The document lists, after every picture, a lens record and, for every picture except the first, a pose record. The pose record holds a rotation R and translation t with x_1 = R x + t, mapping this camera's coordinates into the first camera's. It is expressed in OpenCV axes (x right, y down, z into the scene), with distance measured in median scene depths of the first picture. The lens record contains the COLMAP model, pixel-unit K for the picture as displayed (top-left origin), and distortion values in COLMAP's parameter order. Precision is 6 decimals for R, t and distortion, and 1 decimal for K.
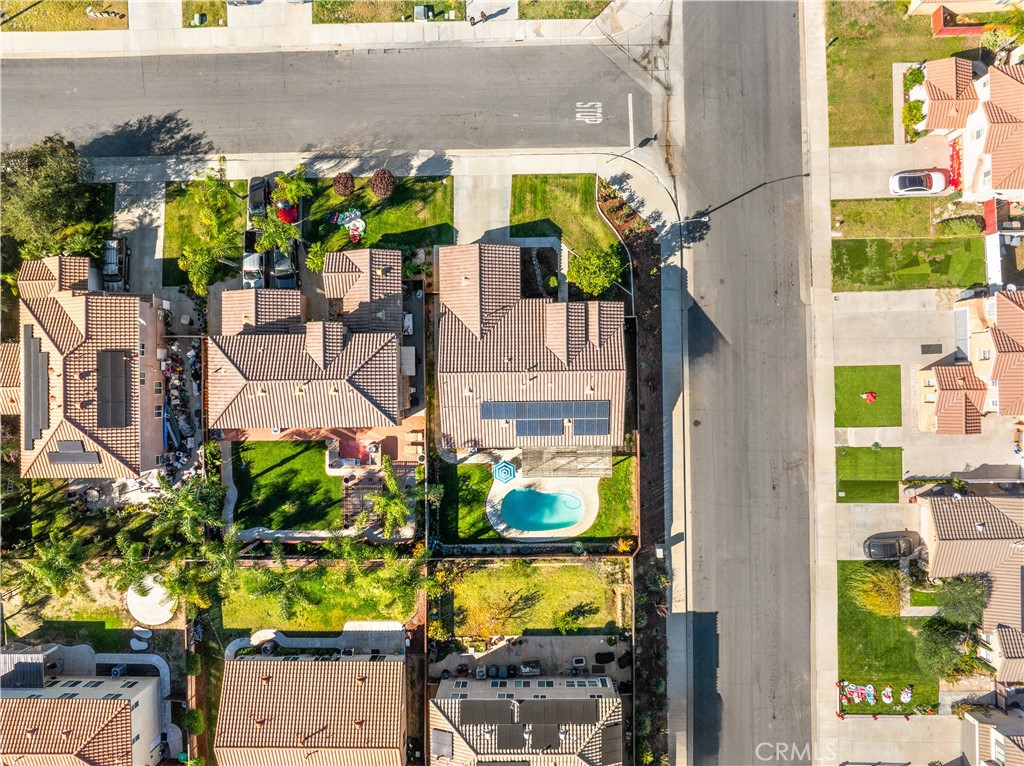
lens RADIAL K [[722.3, 0, 526.1], [0, 722.3, 377.9], [0, 0, 1]] dist [-0.030611, -0.001052]
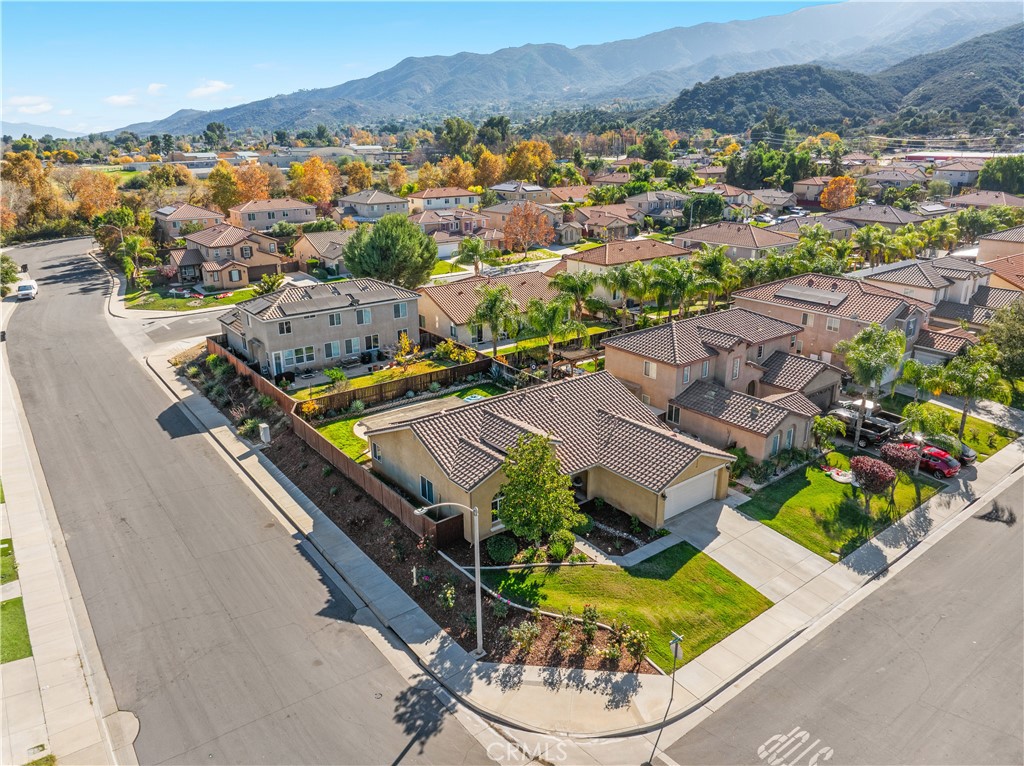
lens RADIAL K [[722.3, 0, 526.1], [0, 722.3, 377.9], [0, 0, 1]] dist [-0.030611, -0.001052]
pose [[-0.794205, 0.218380, -0.567053, 0.390189], [-0.606884, -0.238245, 0.758242, -0.532417], [0.030487, 0.946335, 0.321747, 0.669718]]
